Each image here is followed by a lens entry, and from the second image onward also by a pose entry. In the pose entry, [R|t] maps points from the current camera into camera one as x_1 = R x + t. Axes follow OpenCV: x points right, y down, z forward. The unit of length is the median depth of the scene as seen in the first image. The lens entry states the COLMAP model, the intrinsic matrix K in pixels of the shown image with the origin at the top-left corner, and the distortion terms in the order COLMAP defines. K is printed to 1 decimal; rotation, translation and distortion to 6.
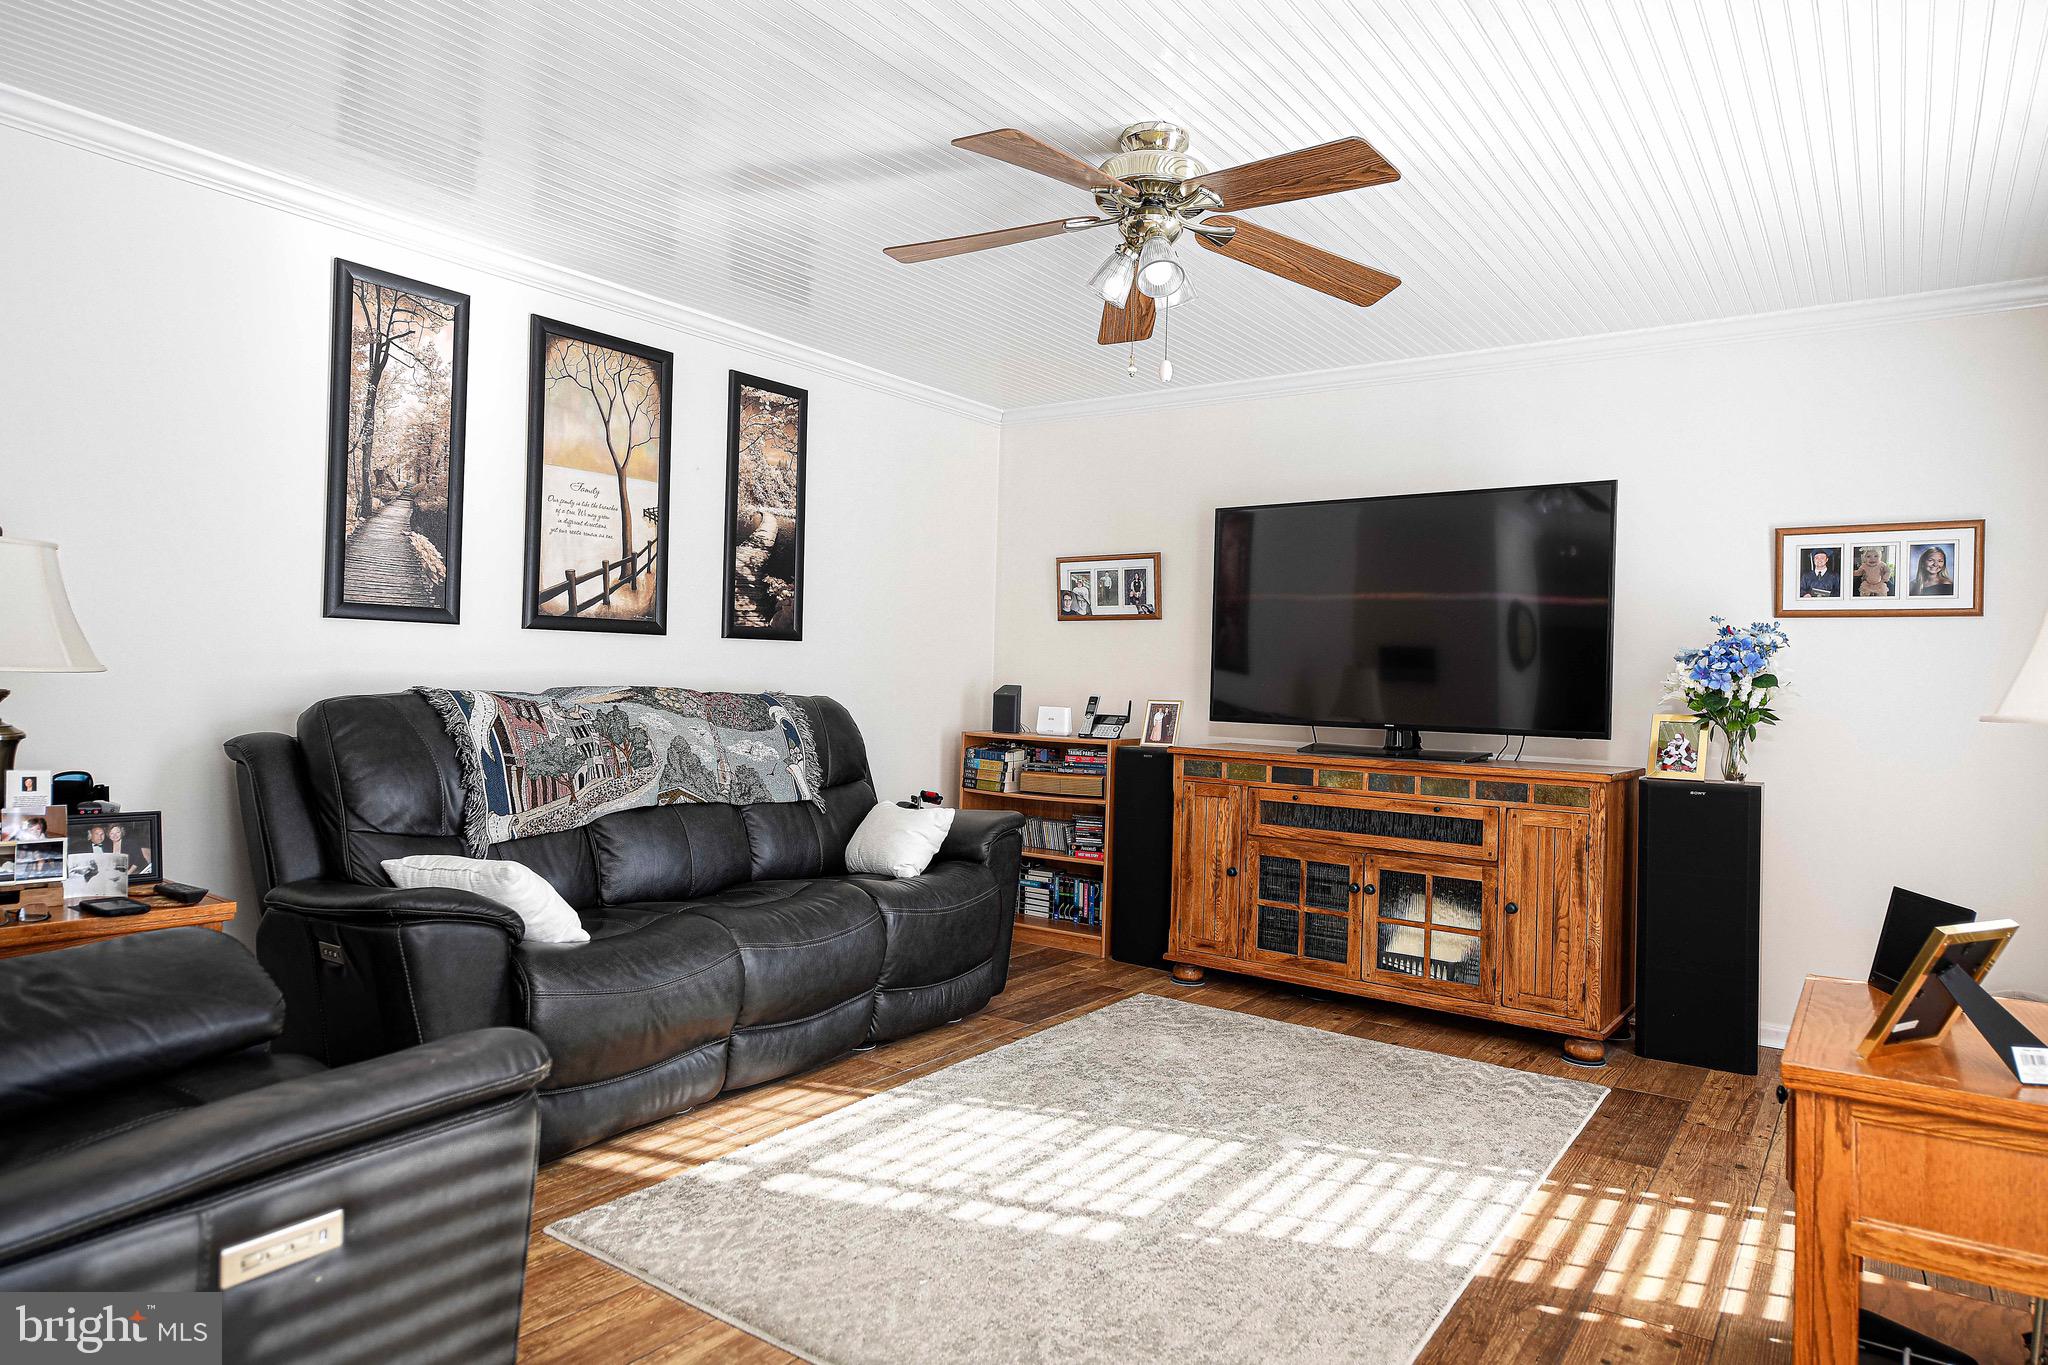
lens RADIAL K [[1226.7, 0, 1021.8], [0, 1226.7, 677.9], [0, 0, 1]] dist [0.001269, -0.004682]
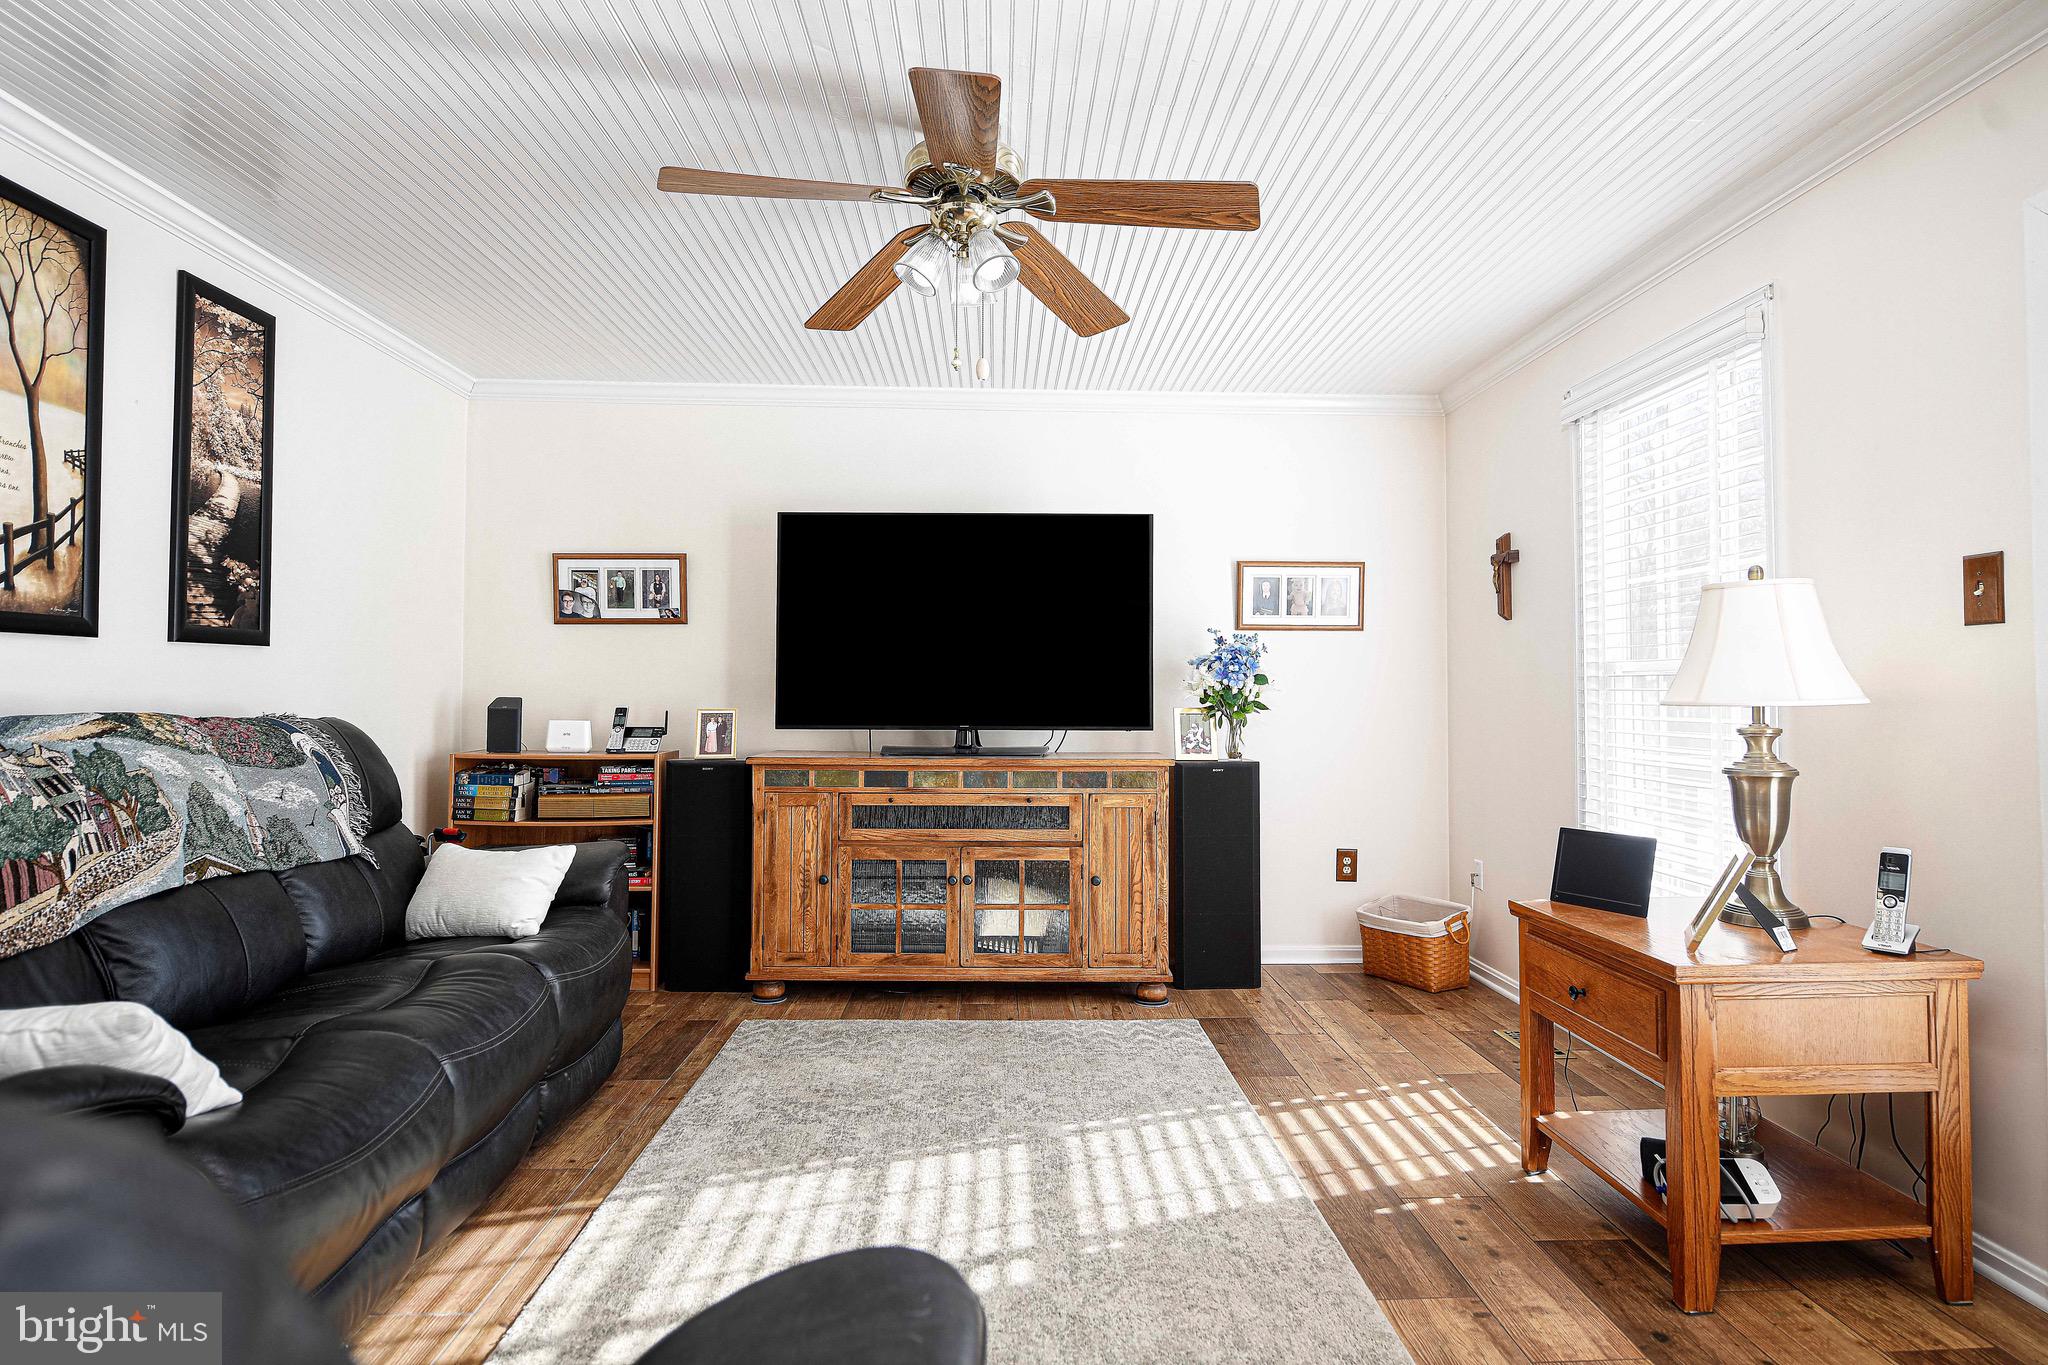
lens RADIAL K [[1137.1, 0, 1031.1], [0, 1137.1, 680.6], [0, 0, 1]] dist [-0.001852, -0.003107]
pose [[0.790700, -0.015840, 0.611999, -0.297788], [0.015830, 0.999860, 0.005427, -0.006324], [-0.612000, 0.005397, 0.790840, 0.196357]]
